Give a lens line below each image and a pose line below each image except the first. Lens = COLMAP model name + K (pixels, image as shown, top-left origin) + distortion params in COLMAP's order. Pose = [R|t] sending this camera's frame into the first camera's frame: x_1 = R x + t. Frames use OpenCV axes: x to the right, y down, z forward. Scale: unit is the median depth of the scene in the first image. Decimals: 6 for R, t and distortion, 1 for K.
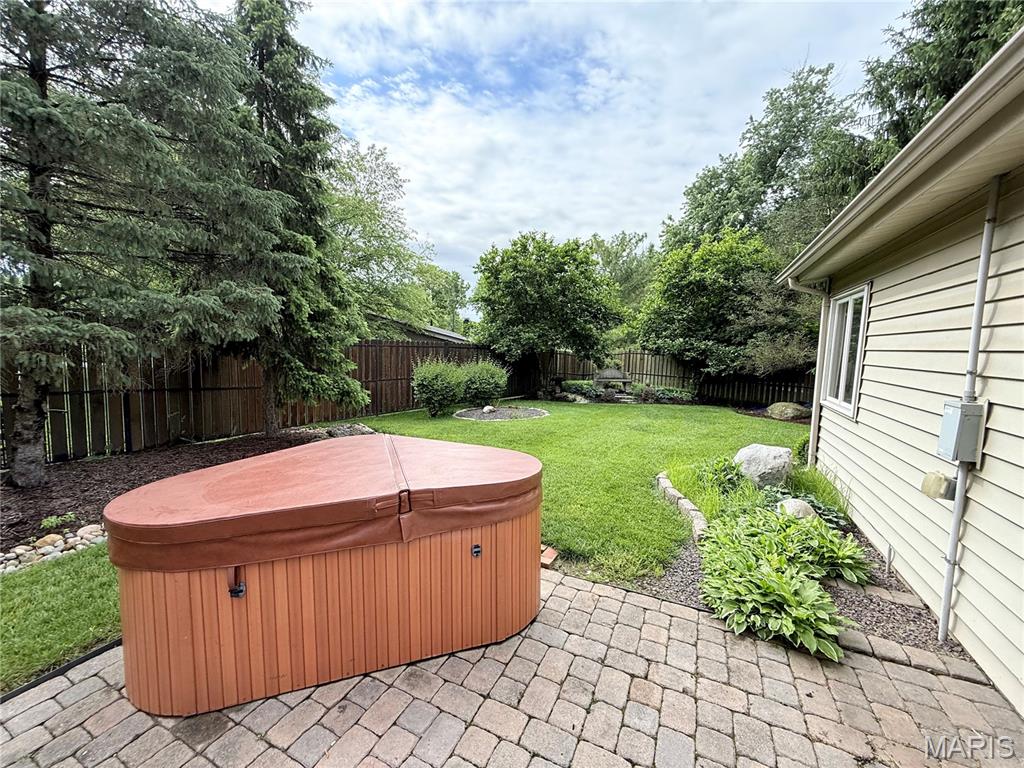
lens RADIAL K [[399.3, 0, 512.0], [0, 399.3, 384.0], [0, 0, 1]] dist [-0.008290, 0.000575]
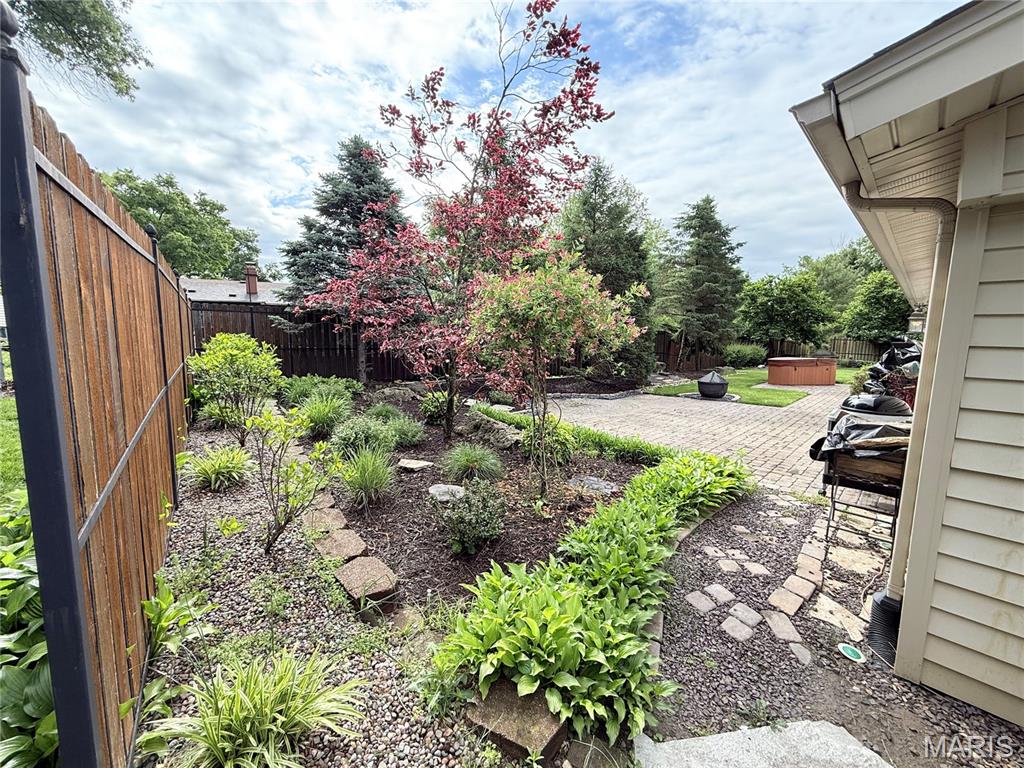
lens RADIAL K [[399.3, 0, 512.0], [0, 399.3, 384.0], [0, 0, 1]] dist [-0.008290, 0.000575]
pose [[0.937187, 0.019018, -0.348309, -0.408265], [-0.012066, 0.999683, 0.022118, 0.089726], [0.348619, -0.016526, 0.937119, -1.053339]]
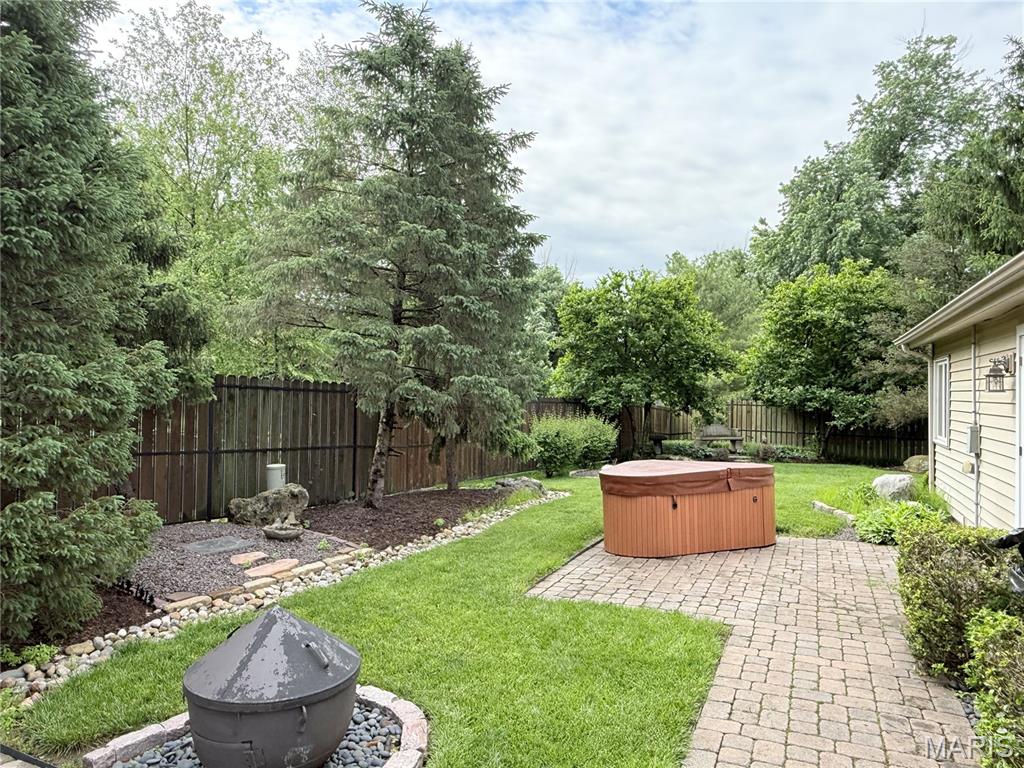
lens RADIAL K [[682.1, 0, 512.0], [0, 682.1, 384.0], [0, 0, 1]] dist [-0.014306, -0.003491]
pose [[0.999301, -0.017009, 0.033302, -0.239117], [0.020601, 0.993643, -0.110674, 0.028646], [-0.031208, 0.111283, 0.993299, -0.422201]]
